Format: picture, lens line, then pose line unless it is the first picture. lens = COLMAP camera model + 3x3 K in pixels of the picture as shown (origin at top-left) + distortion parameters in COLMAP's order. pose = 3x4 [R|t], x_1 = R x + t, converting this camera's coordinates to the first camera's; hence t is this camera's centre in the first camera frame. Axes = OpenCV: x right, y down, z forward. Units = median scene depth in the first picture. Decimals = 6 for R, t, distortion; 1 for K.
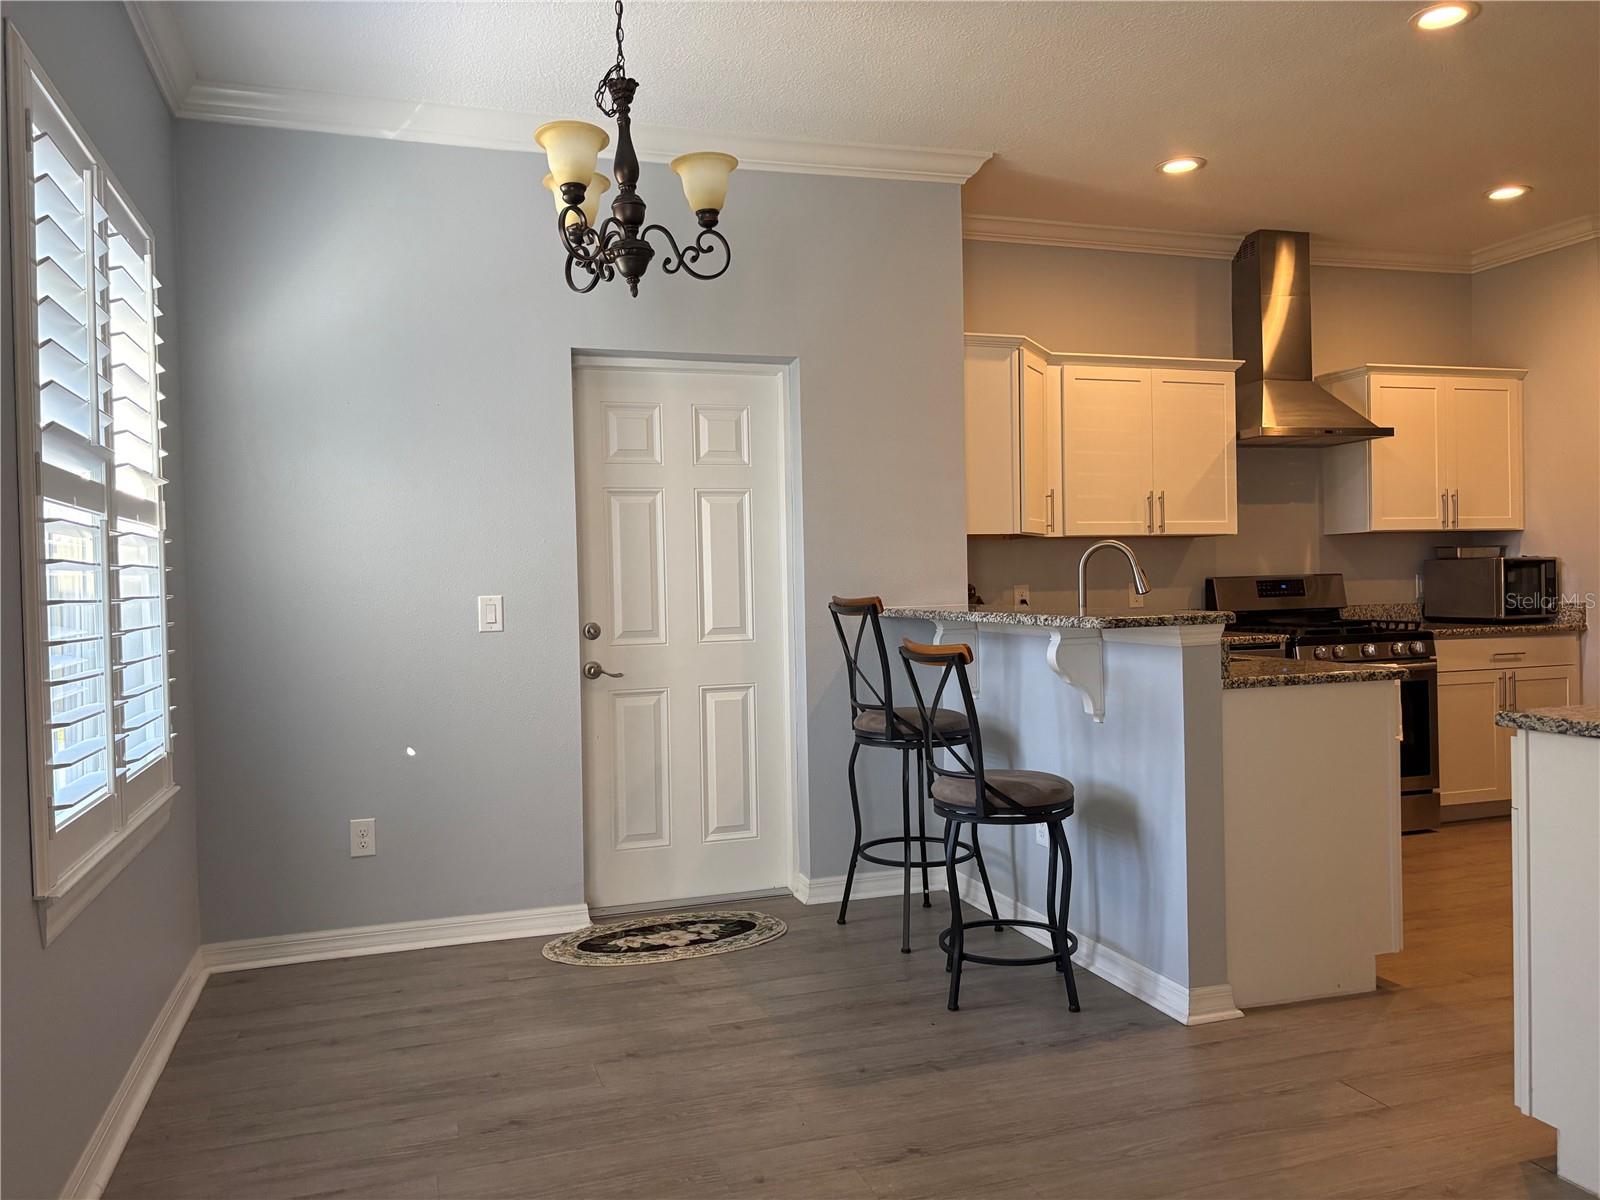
lens RADIAL K [[1220.0, 0, 800.0], [0, 1220.0, 600.0], [0, 0, 1]] dist [0.043060, -0.060328]
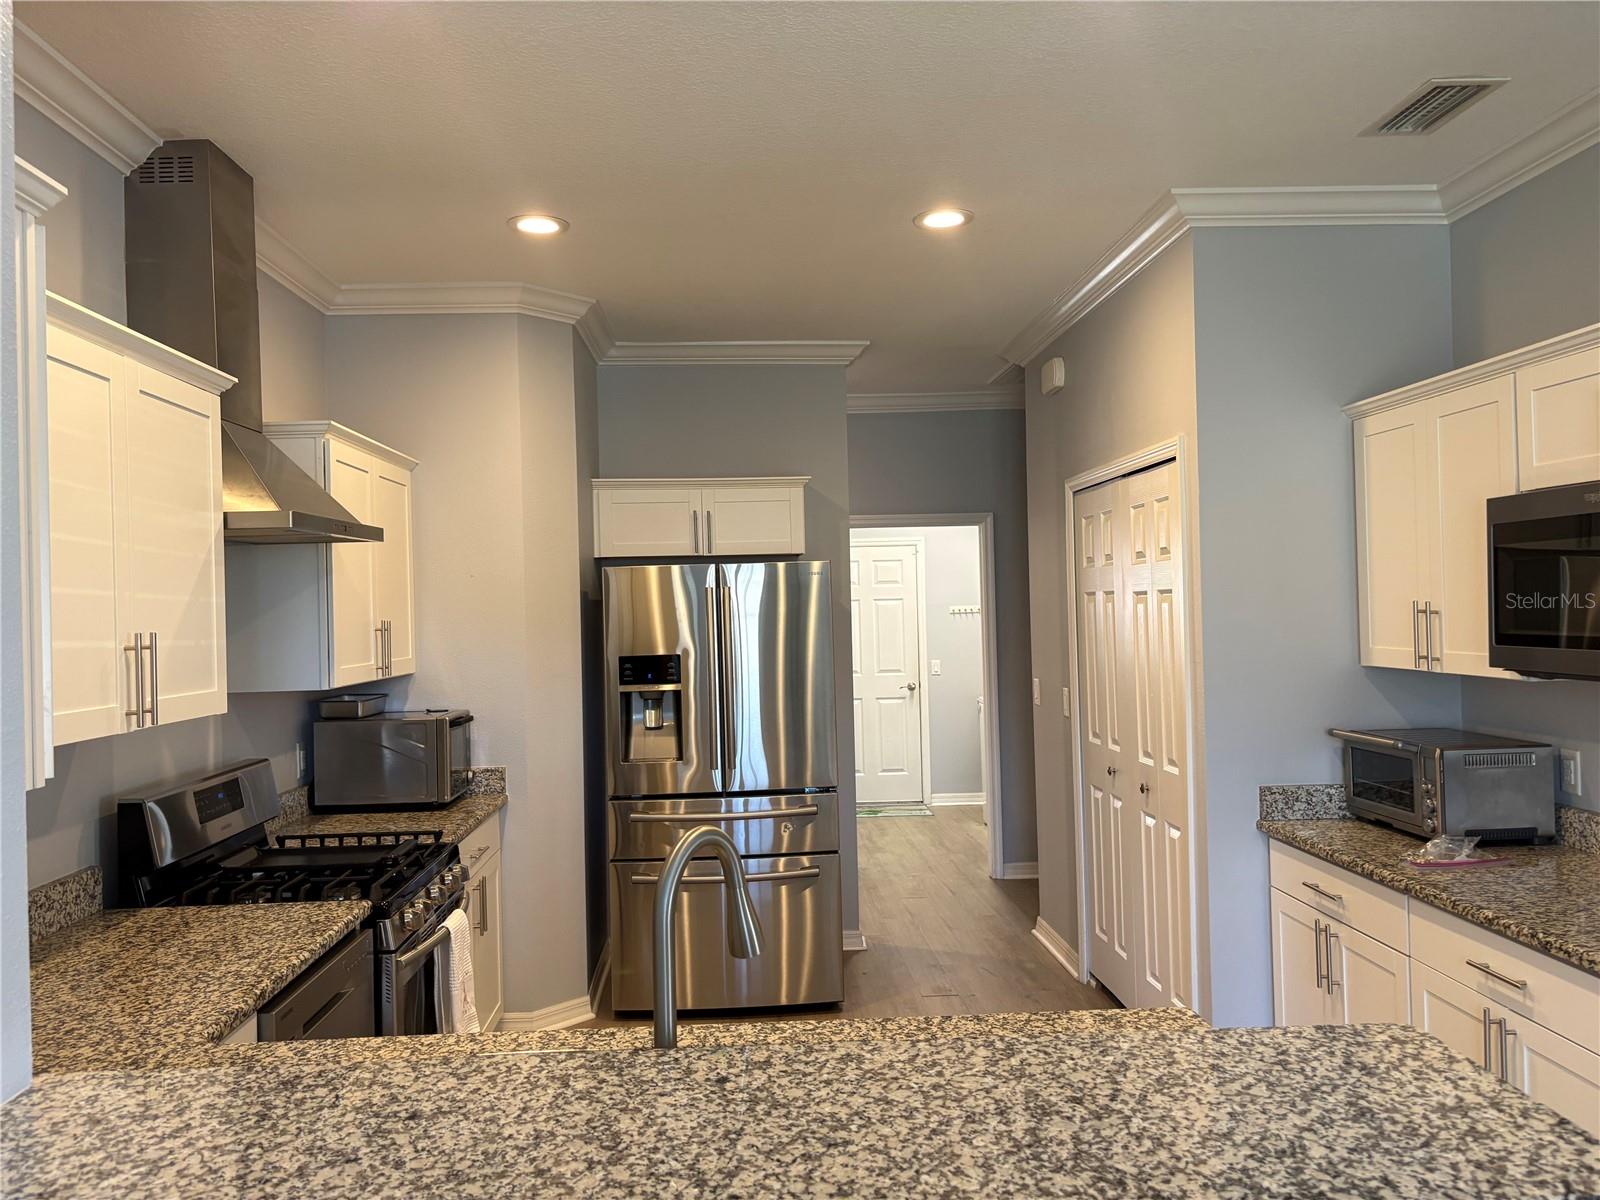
lens RADIAL K [[1202.7, 0, 818.3], [0, 1202.7, 602.6], [0, 0, 1]] dist [0.008226, -0.030805]
pose [[0.245730, 0.020952, 0.969112, -0.065663], [0.031209, 0.999077, -0.029513, -0.075910], [-0.968836, 0.037497, 0.244850, 0.627212]]
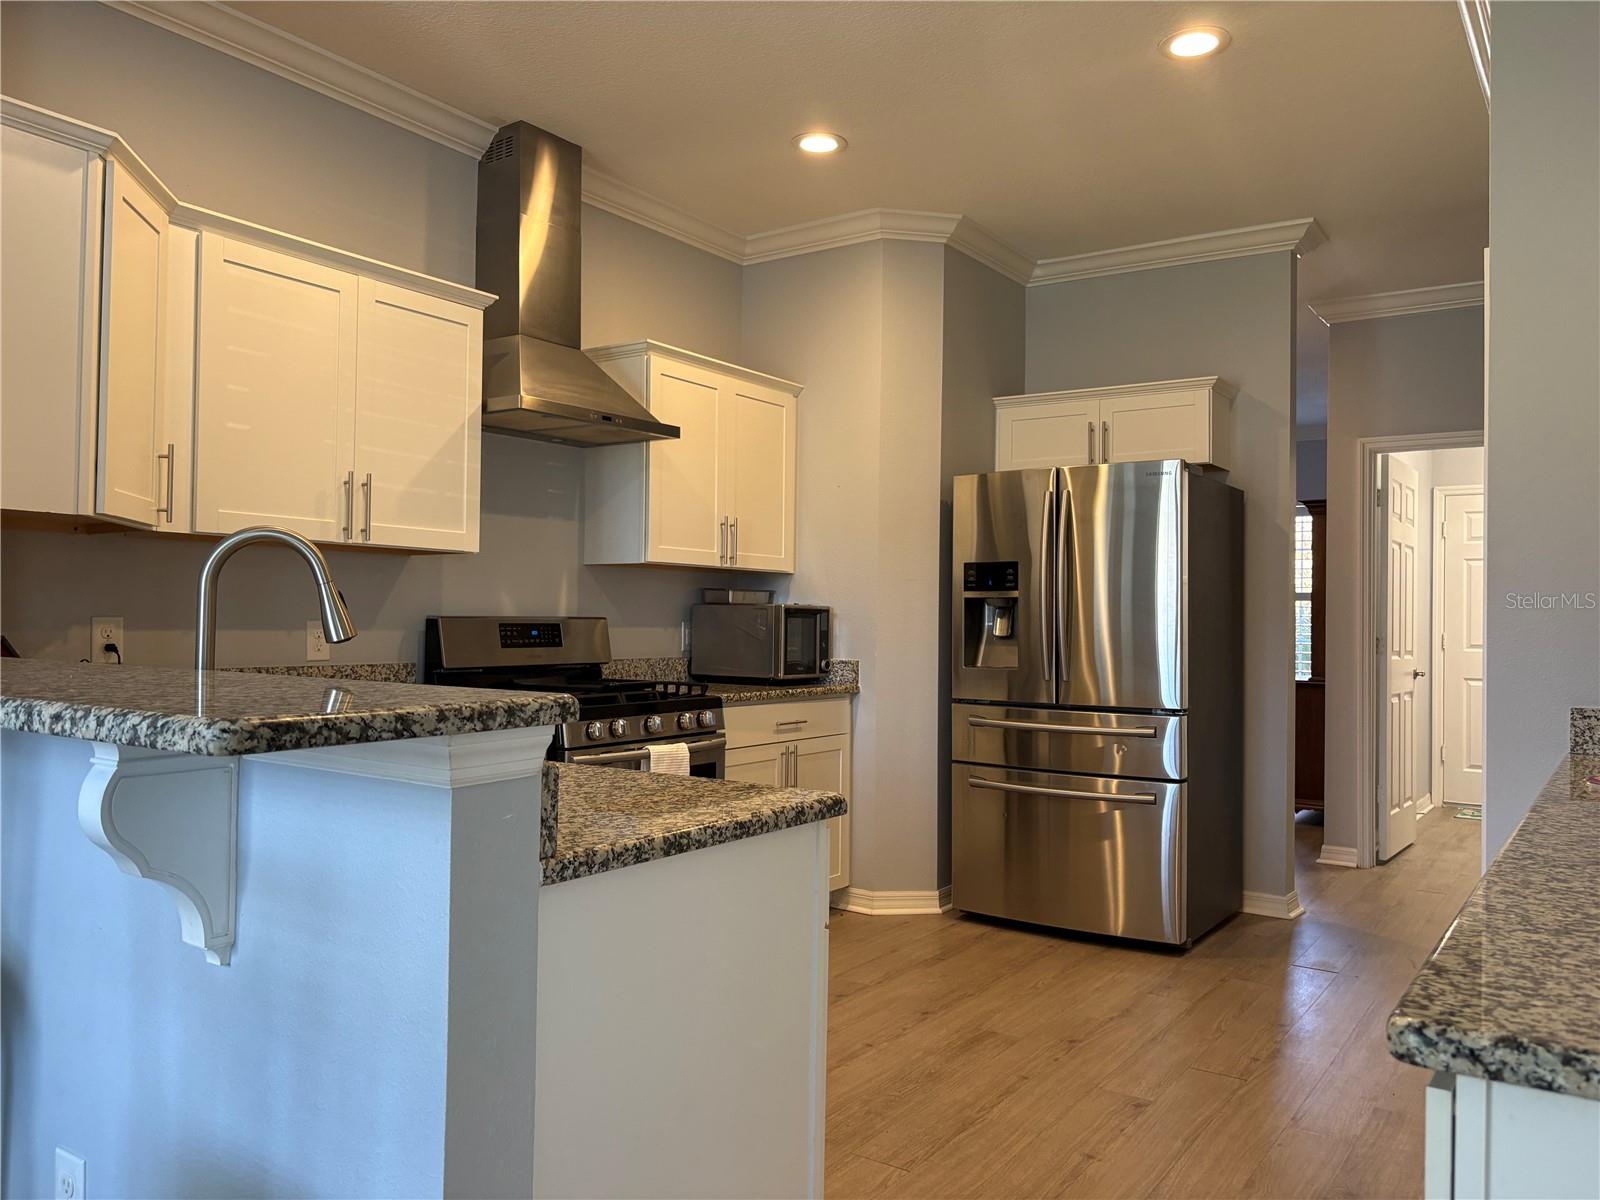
lens RADIAL K [[1220.0, 0, 800.0], [0, 1220.0, 600.0], [0, 0, 1]] dist [0.043060, -0.060328]
pose [[0.797295, 0.043588, 0.602014, 0.094267], [-0.023352, 0.998870, -0.041395, -0.004016], [-0.603139, 0.018945, 0.797411, 0.357279]]
